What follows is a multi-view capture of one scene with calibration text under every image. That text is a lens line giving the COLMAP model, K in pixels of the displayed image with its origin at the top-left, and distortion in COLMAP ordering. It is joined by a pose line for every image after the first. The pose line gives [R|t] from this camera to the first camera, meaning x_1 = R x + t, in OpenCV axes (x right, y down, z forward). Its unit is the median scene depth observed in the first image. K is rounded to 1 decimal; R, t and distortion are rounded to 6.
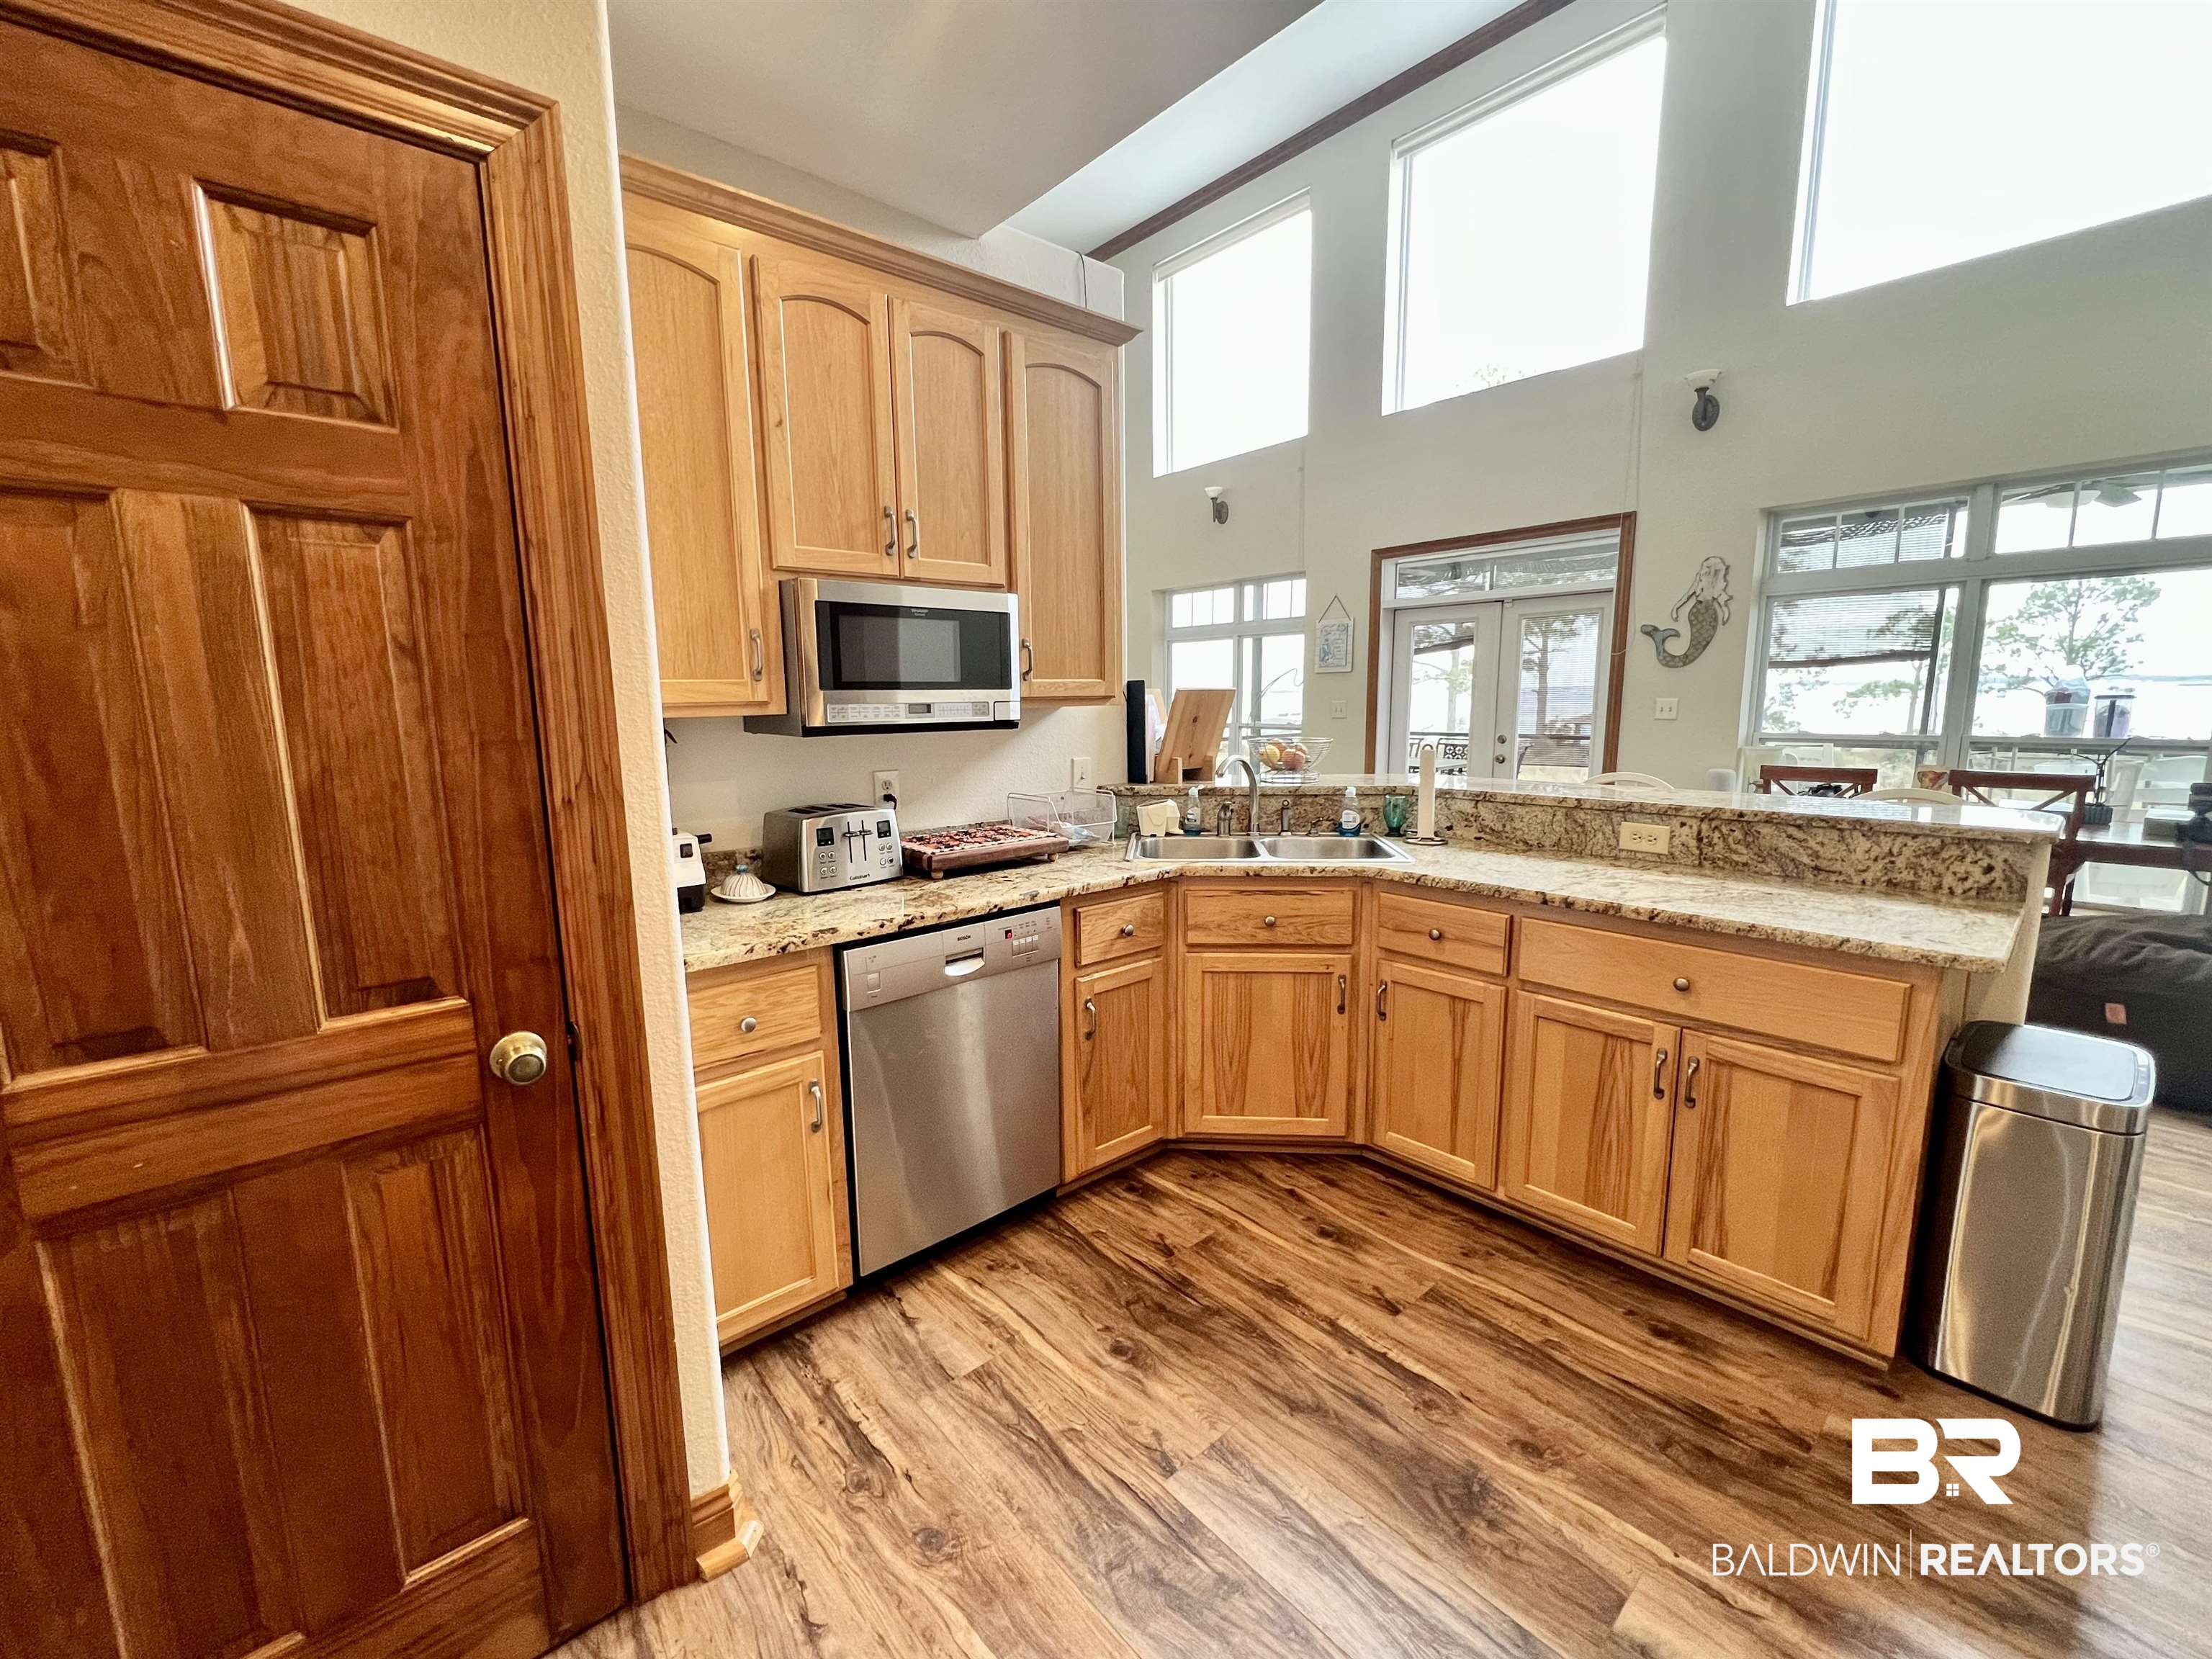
lens RADIAL K [[906.3, 0, 1098.7], [0, 906.3, 829.5], [0, 0, 1]] dist [-0.000348, -0.000232]
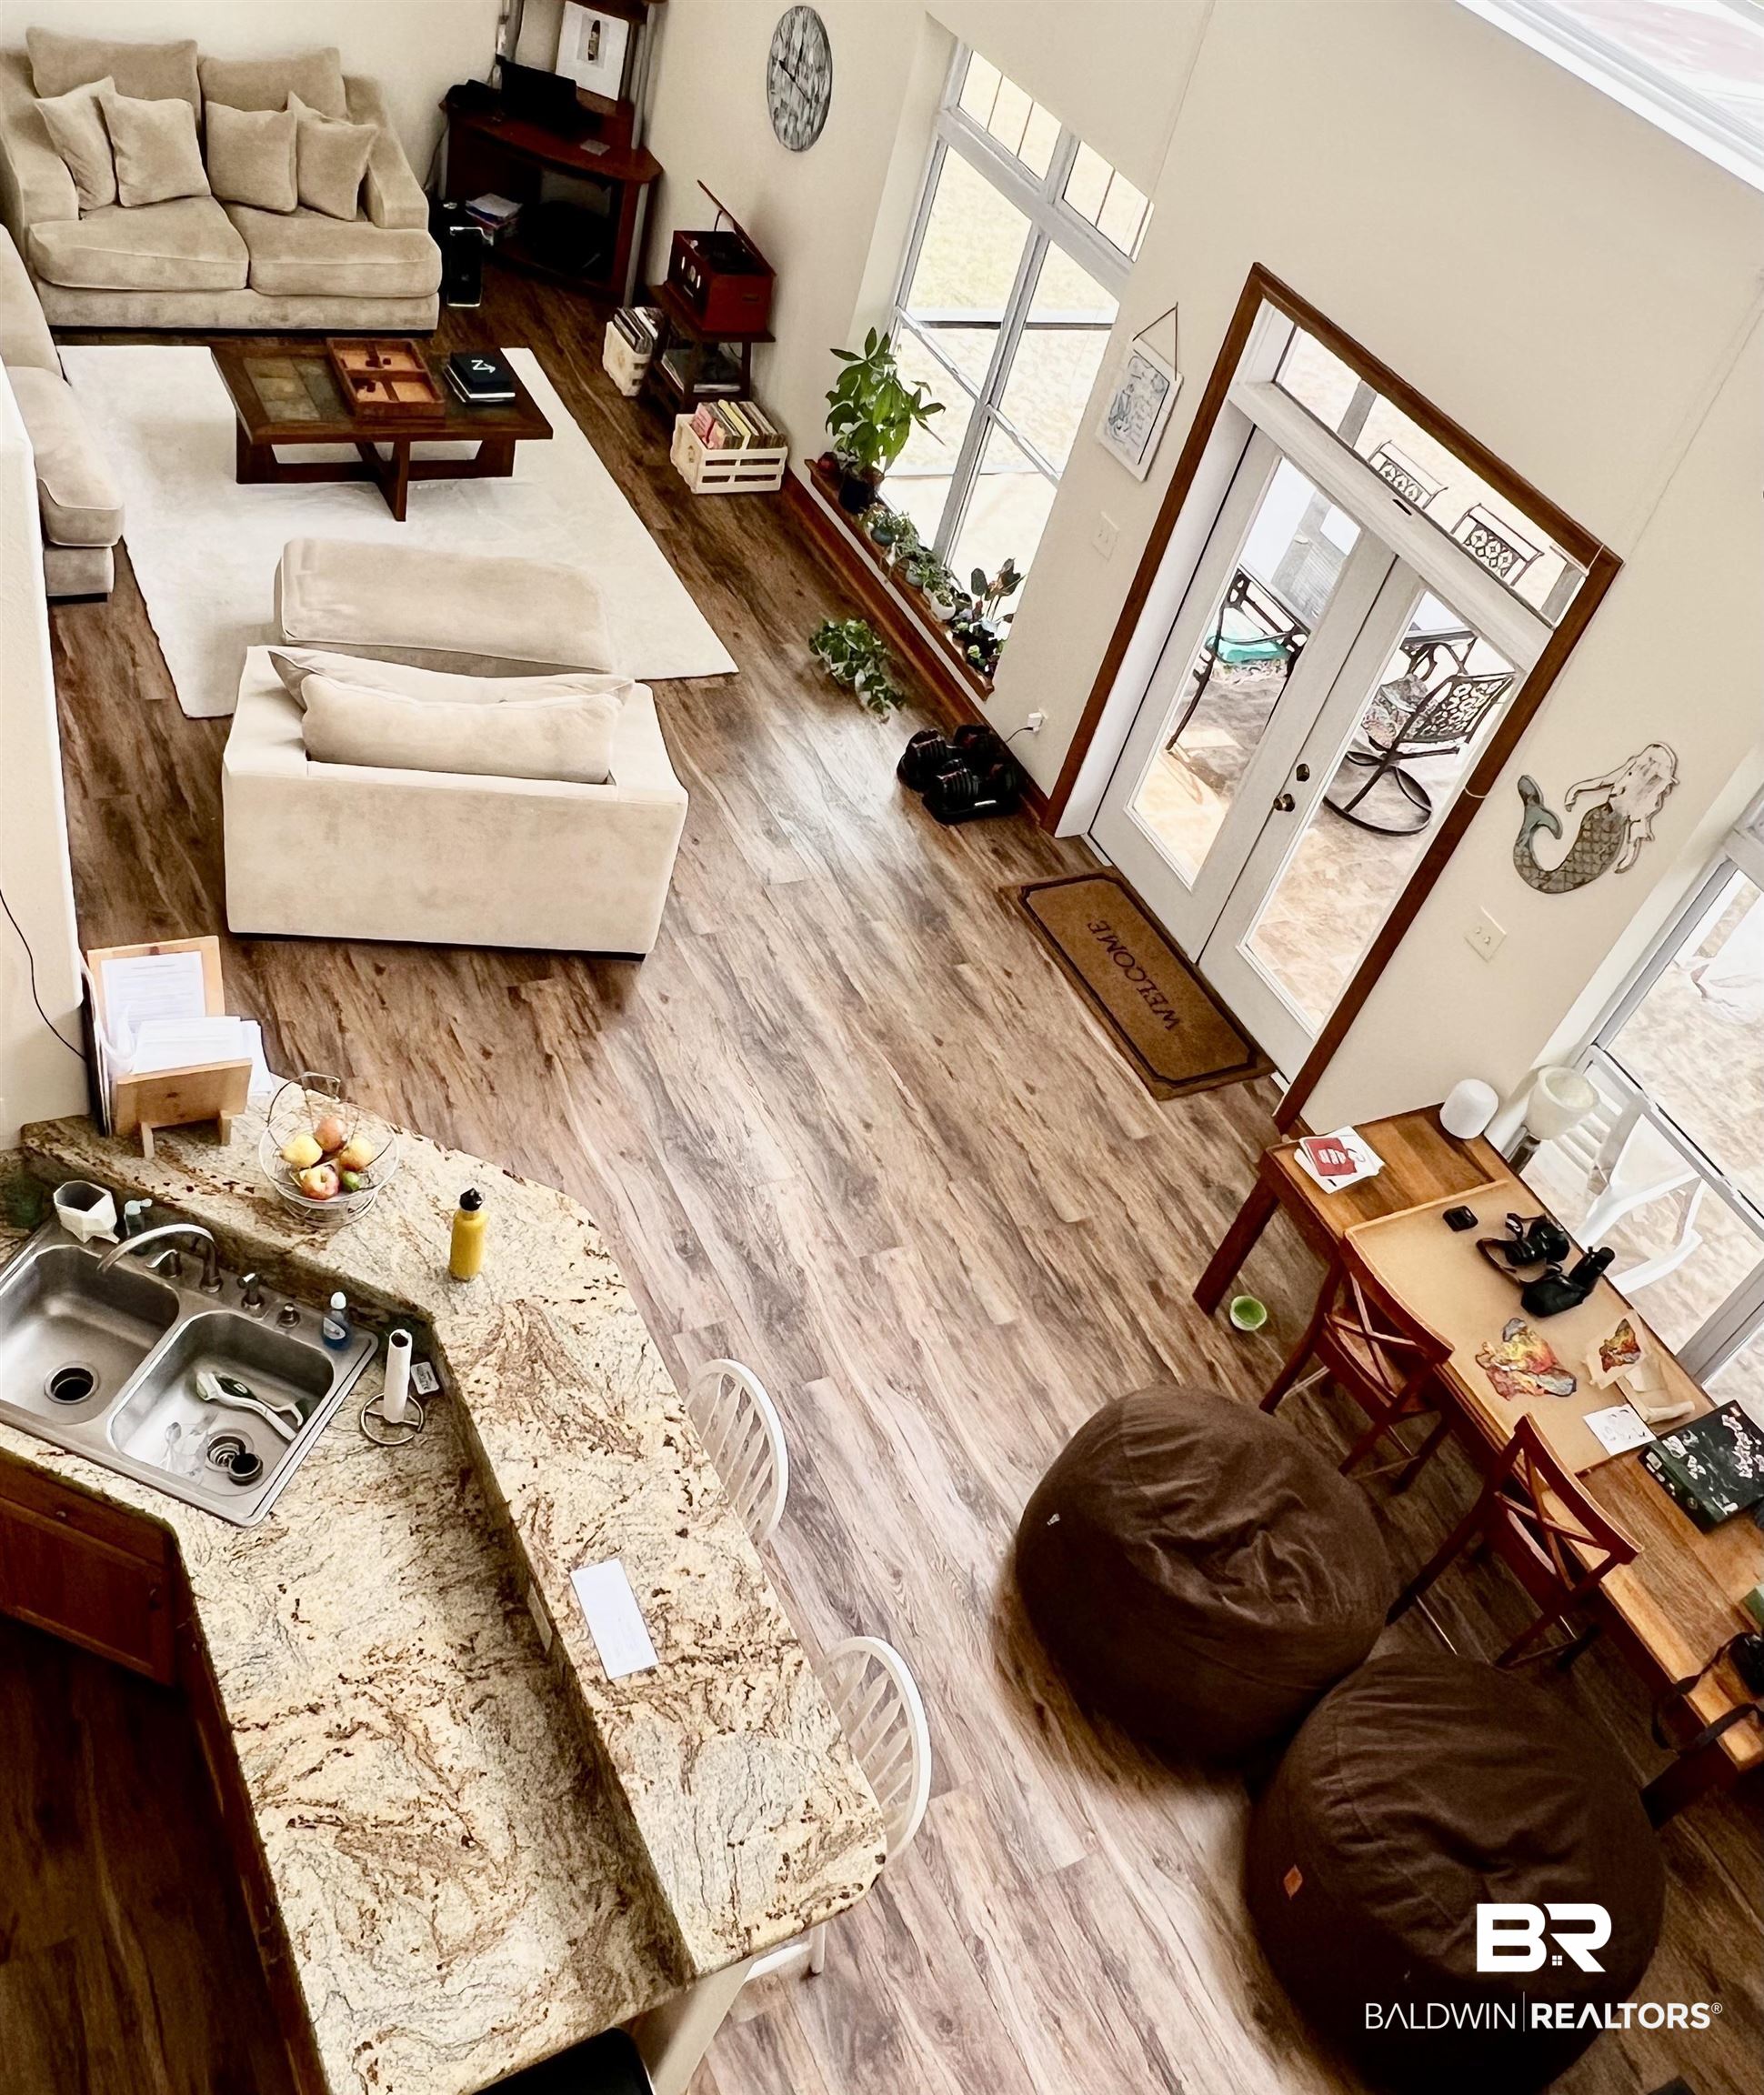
lens RADIAL K [[1827.8, 0, 881.7], [0, 1827.8, 1034.2], [0, 0, 1]] dist [-0.004474, -0.006334]
pose [[0.941145, 0.337958, -0.005594, 0.704353], [-0.275175, 0.775708, 0.567940, -1.265909], [0.196279, -0.532975, 0.823051, 0.088117]]
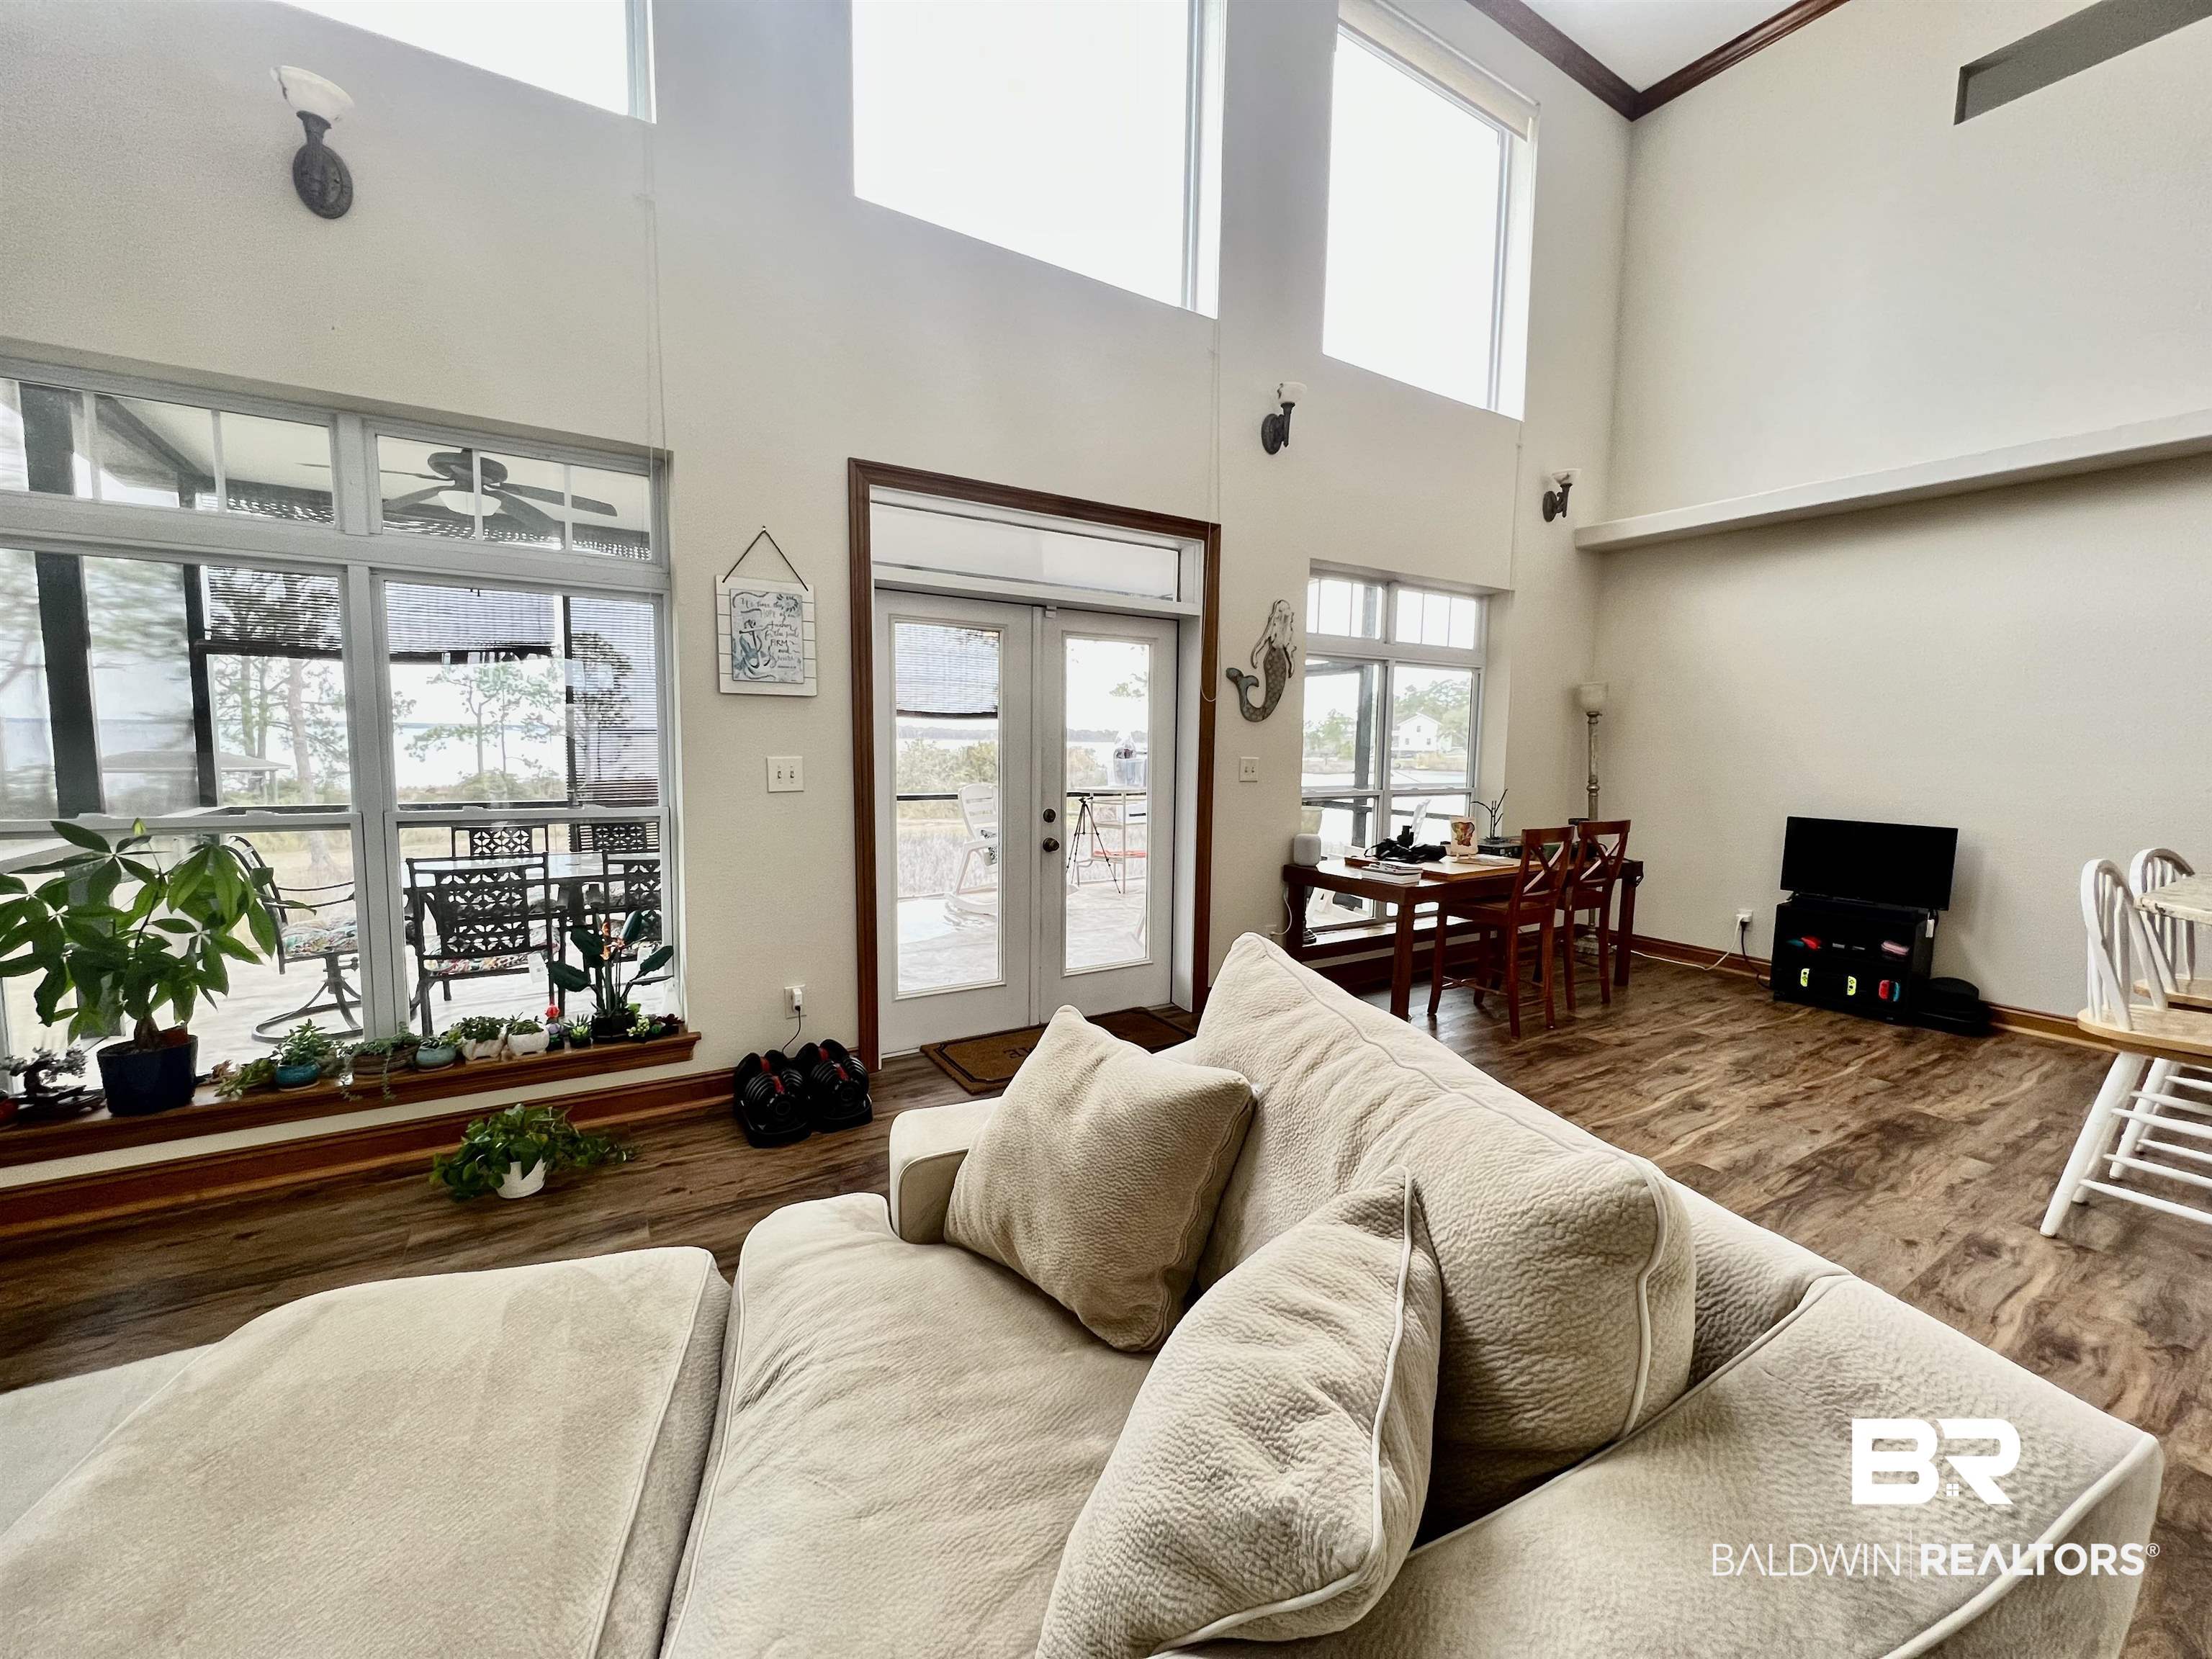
lens RADIAL K [[879.7, 0, 1098.8], [0, 879.7, 828.2], [0, 0, 1]] dist [-0.000209, -0.000187]
pose [[0.162851, -0.083314, 0.983127, -0.463513], [0.125372, 0.990099, 0.063138, -0.318761], [-0.978653, 0.112975, 0.171684, 2.159672]]
